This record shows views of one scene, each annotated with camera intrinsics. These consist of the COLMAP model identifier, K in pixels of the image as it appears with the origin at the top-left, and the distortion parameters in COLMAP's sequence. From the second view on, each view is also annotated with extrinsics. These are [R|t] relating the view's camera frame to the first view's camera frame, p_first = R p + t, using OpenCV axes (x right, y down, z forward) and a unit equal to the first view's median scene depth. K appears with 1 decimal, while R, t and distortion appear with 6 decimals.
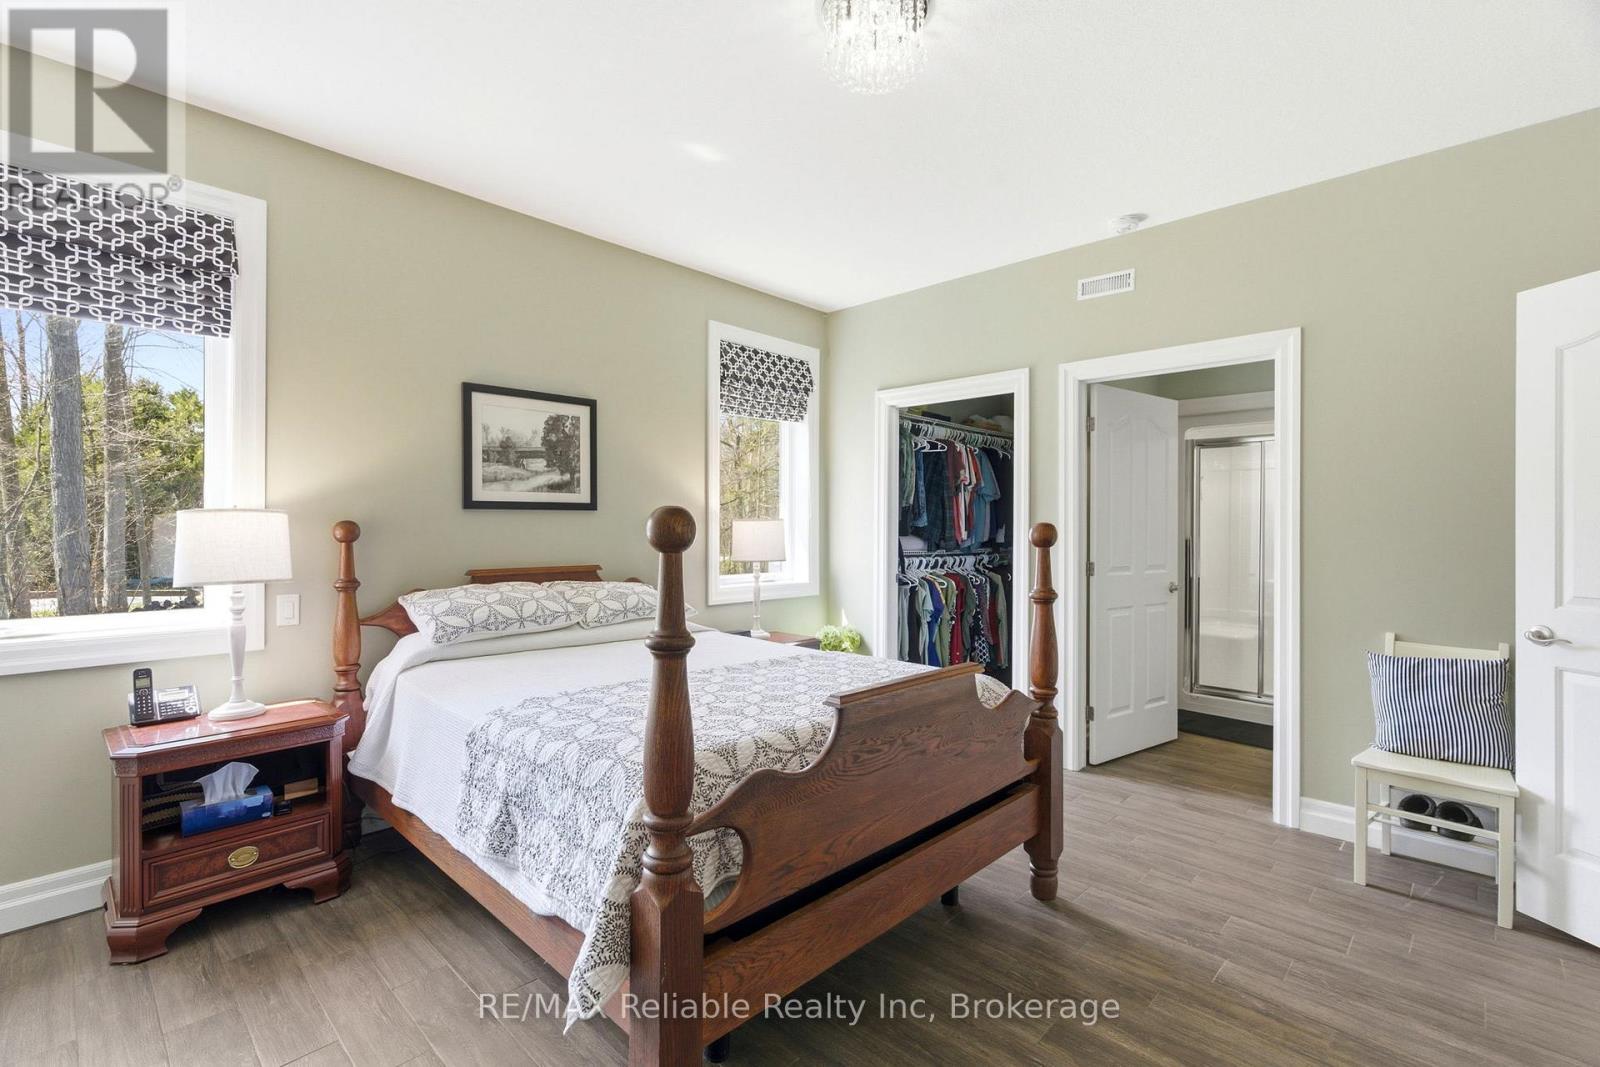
lens RADIAL K [[717.8, 0, 790.8], [0, 717.8, 527.9], [0, 0, 1]] dist [-0.014411, 0.000128]
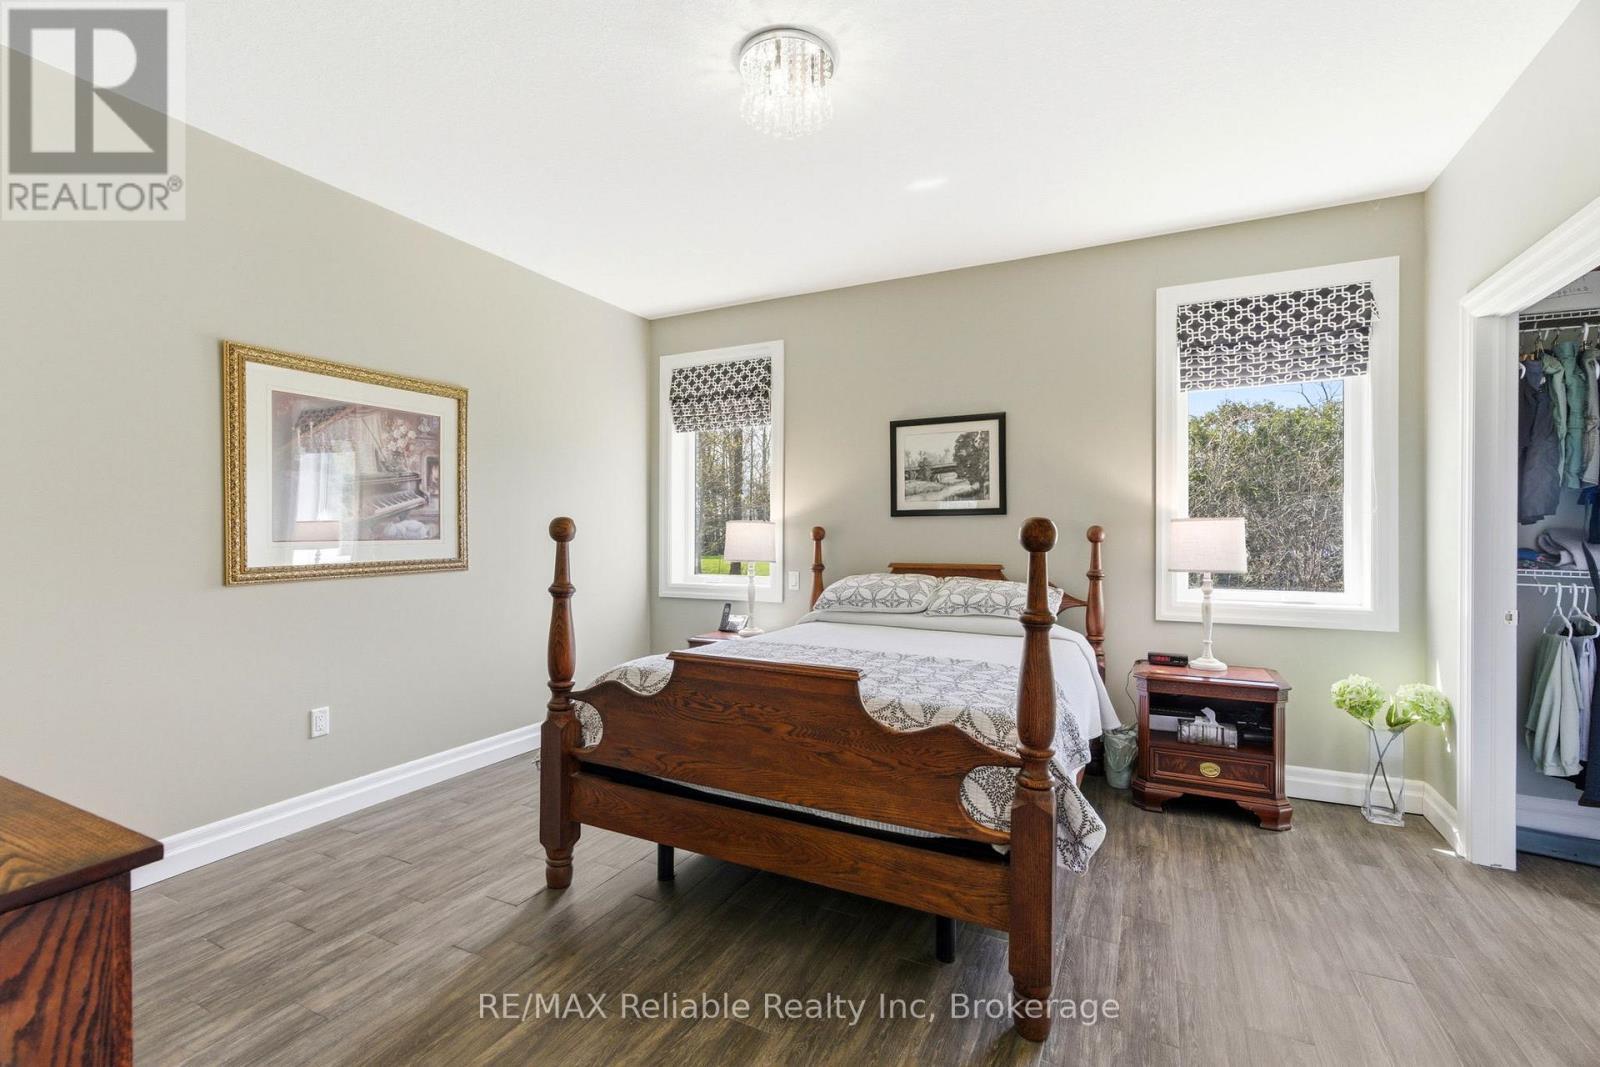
lens RADIAL K [[717.8, 0, 787.4], [0, 717.8, 534.1], [0, 0, 1]] dist [-0.014411, 0.000128]
pose [[0.287885, -0.000093, -0.957665, 0.737128], [0.002686, 0.999996, 0.000710, 0.004020], [0.957661, -0.002777, 0.287884, 0.414194]]
